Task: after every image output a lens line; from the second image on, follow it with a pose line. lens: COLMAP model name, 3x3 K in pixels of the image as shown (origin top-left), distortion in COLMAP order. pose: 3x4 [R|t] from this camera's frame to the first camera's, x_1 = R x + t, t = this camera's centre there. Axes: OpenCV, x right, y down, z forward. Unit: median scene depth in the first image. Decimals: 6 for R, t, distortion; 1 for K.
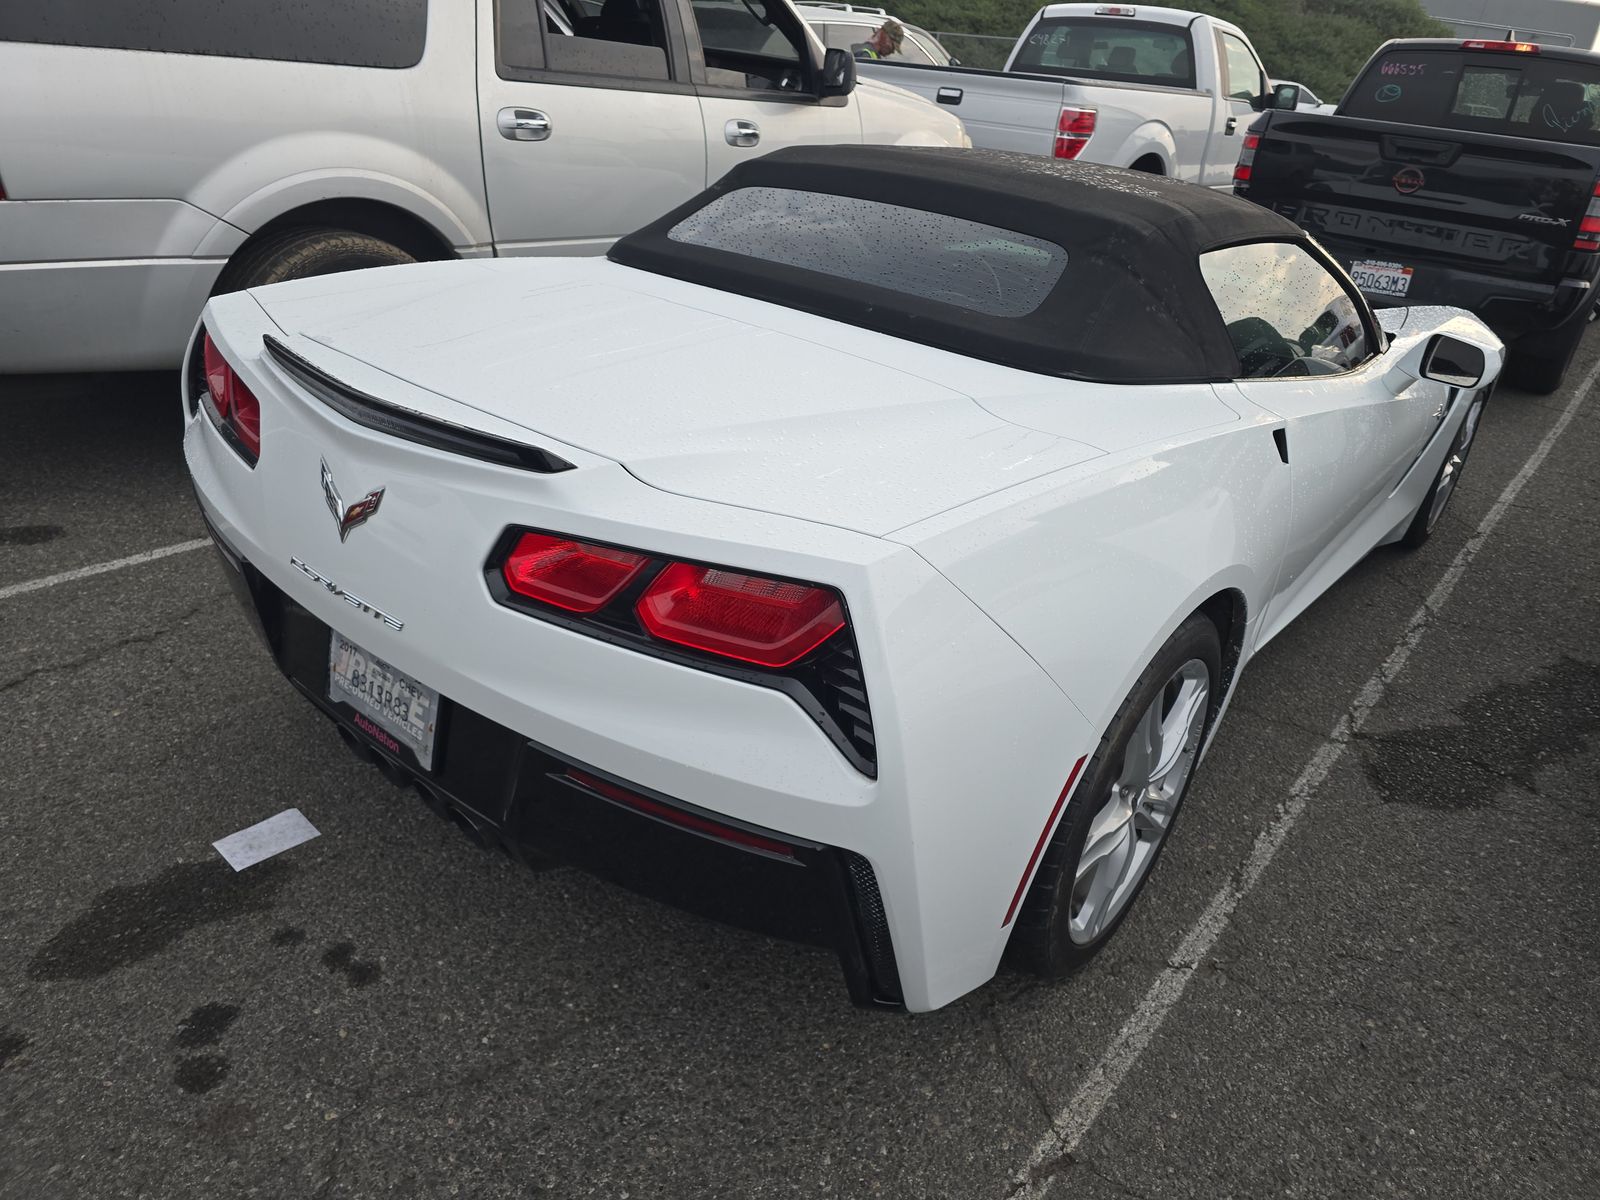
lens RADIAL K [[1086.0, 0, 806.2], [0, 1086.0, 601.8], [0, 0, 1]] dist [0.056061, -0.060595]
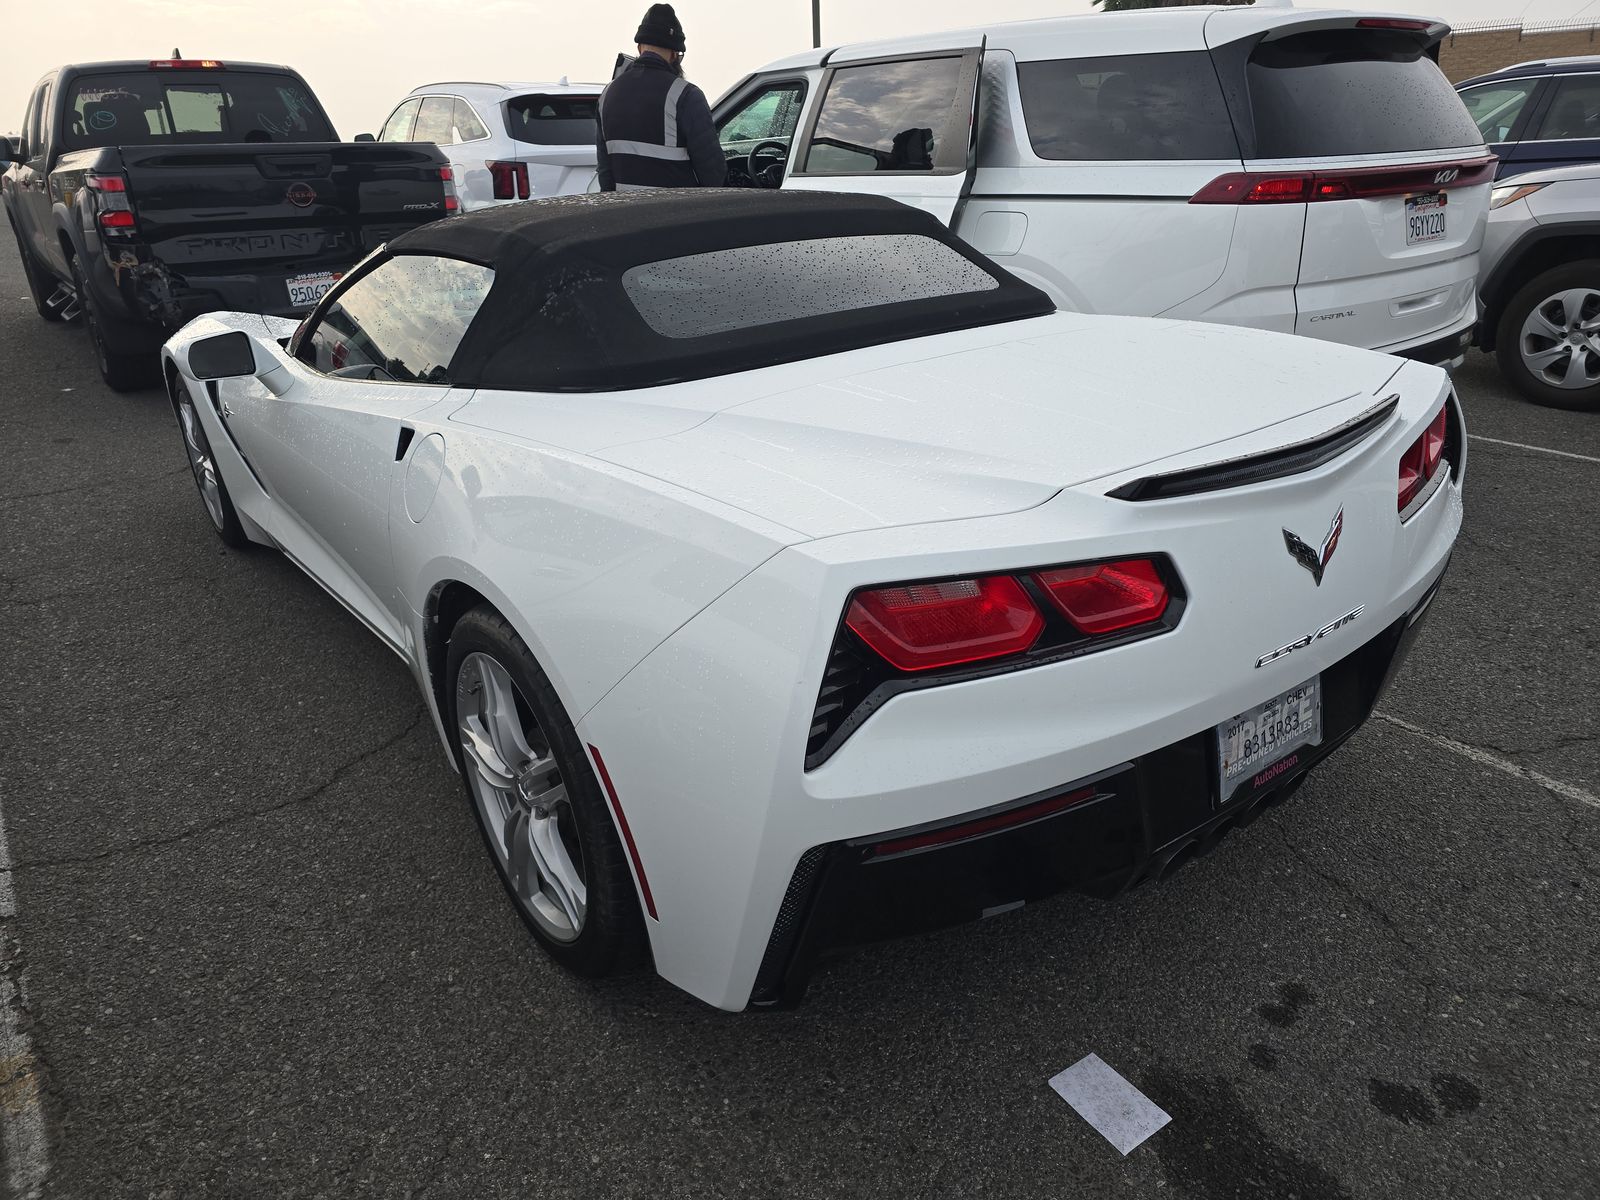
lens RADIAL K [[1086.0, 0, 806.2], [0, 1086.0, 601.8], [0, 0, 1]] dist [0.056061, -0.060595]
pose [[0.224231, -0.479225, 0.848566, -1.284707], [0.482841, 0.810983, 0.330411, -0.559631], [-0.846514, 0.335634, 0.413237, 0.892677]]
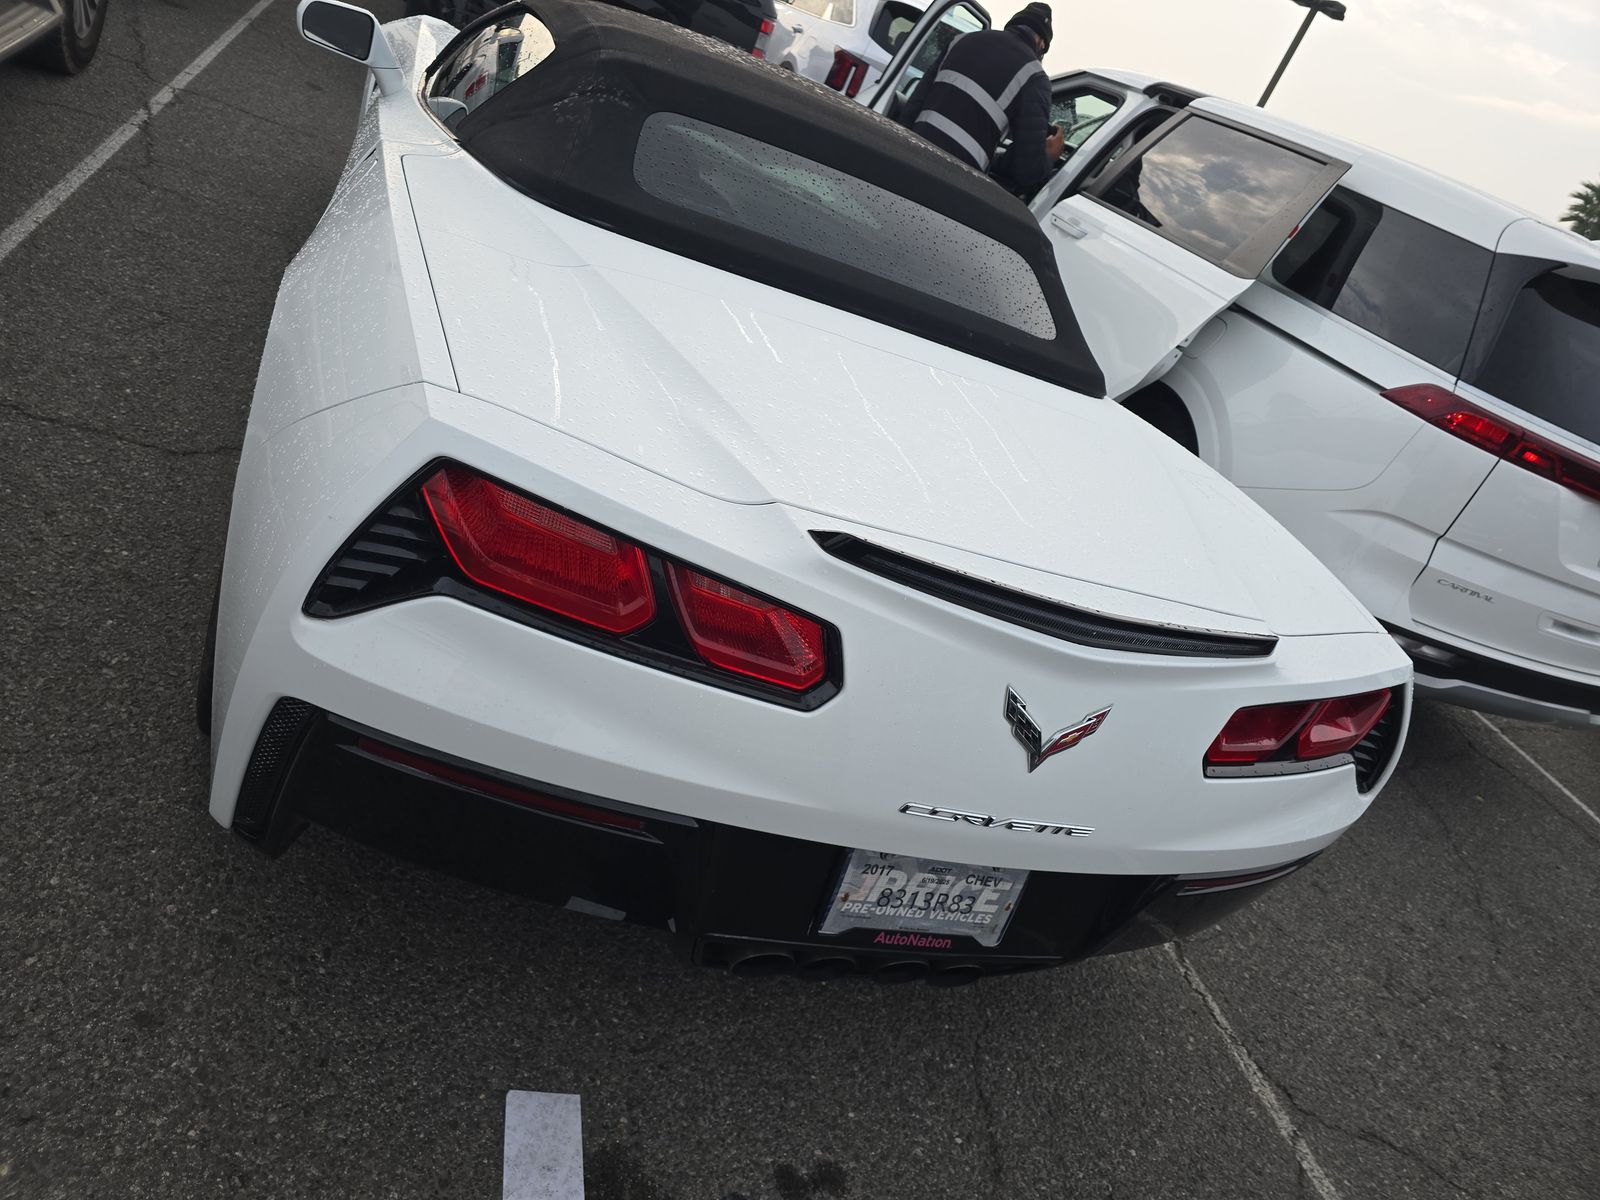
lens RADIAL K [[1086.0, 0, 806.2], [0, 1086.0, 601.8], [0, 0, 1]] dist [0.056061, -0.060595]
pose [[0.559143, -0.280205, 0.780285, -1.045959], [0.044298, 0.949908, 0.309374, -0.412650], [-0.827887, -0.138419, 0.543547, 0.631069]]
